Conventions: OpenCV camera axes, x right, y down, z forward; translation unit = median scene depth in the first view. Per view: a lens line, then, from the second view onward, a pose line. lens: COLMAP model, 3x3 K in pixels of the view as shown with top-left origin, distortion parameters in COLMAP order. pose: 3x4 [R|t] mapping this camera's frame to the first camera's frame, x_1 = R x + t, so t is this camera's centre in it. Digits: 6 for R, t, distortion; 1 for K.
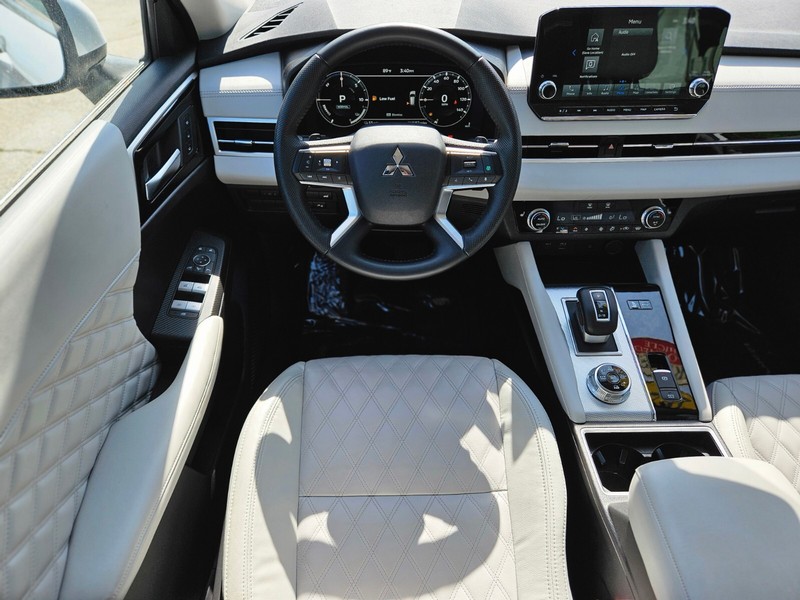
lens RADIAL K [[553.4, 0, 400.6], [0, 553.4, 306.8], [0, 0, 1]] dist [0.040805, -0.006394]
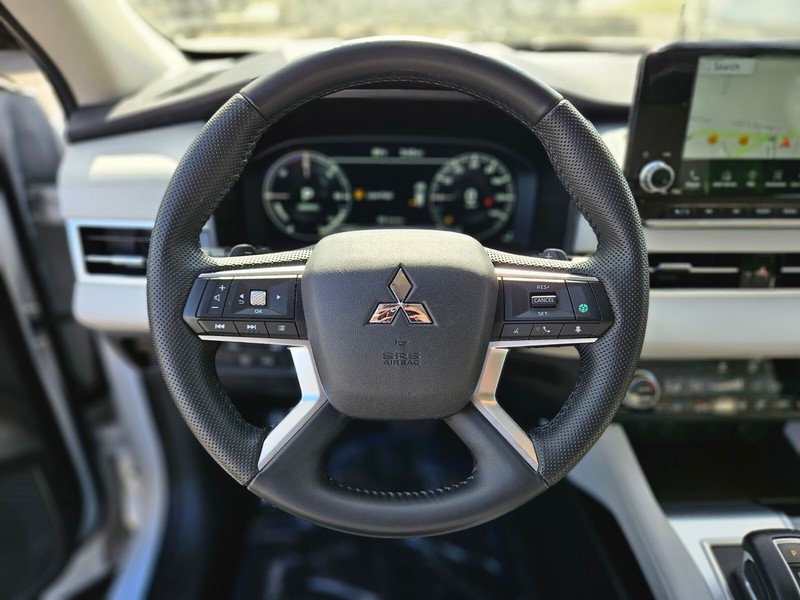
lens RADIAL K [[553.4, 0, 400.6], [0, 553.4, 306.8], [0, 0, 1]] dist [0.040805, -0.006394]
pose [[0.999722, 0.002541, 0.023434, -0.016612], [0.002597, 0.976241, -0.216671, -0.130759], [-0.023428, 0.216671, 0.975963, 0.468975]]
